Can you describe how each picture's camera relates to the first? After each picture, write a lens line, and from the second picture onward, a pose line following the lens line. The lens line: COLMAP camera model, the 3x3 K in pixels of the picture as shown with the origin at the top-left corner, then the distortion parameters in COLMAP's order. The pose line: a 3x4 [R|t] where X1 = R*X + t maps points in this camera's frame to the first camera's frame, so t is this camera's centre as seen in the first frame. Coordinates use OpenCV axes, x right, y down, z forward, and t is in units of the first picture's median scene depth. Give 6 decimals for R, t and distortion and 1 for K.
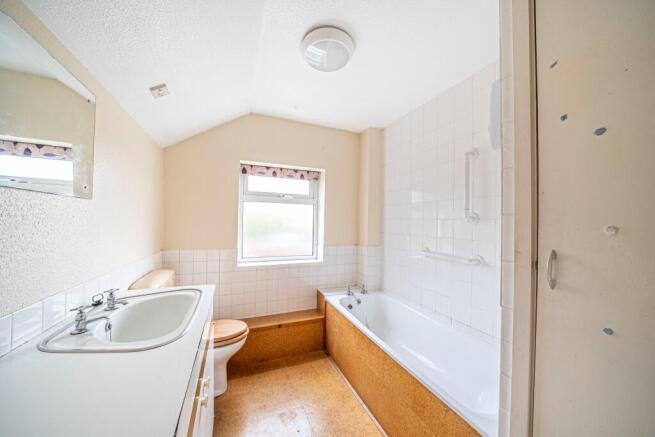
lens RADIAL K [[220.6, 0, 327.5], [0, 220.6, 218.5], [0, 0, 1]] dist [-0.033332, -0.000037]
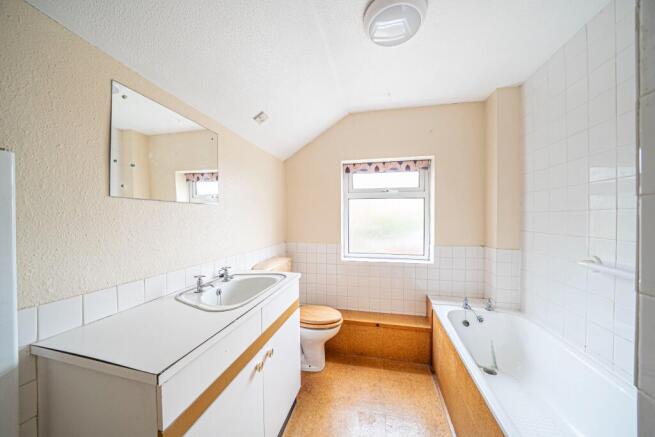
lens RADIAL K [[222.7, 0, 327.5], [0, 222.7, 218.5], [0, 0, 1]] dist [-0.025381, -0.000028]
pose [[0.816610, -0.013631, -0.577029, 0.160279], [0.023191, 0.999689, 0.009204, 0.002760], [0.576724, -0.020898, 0.816672, 0.068662]]
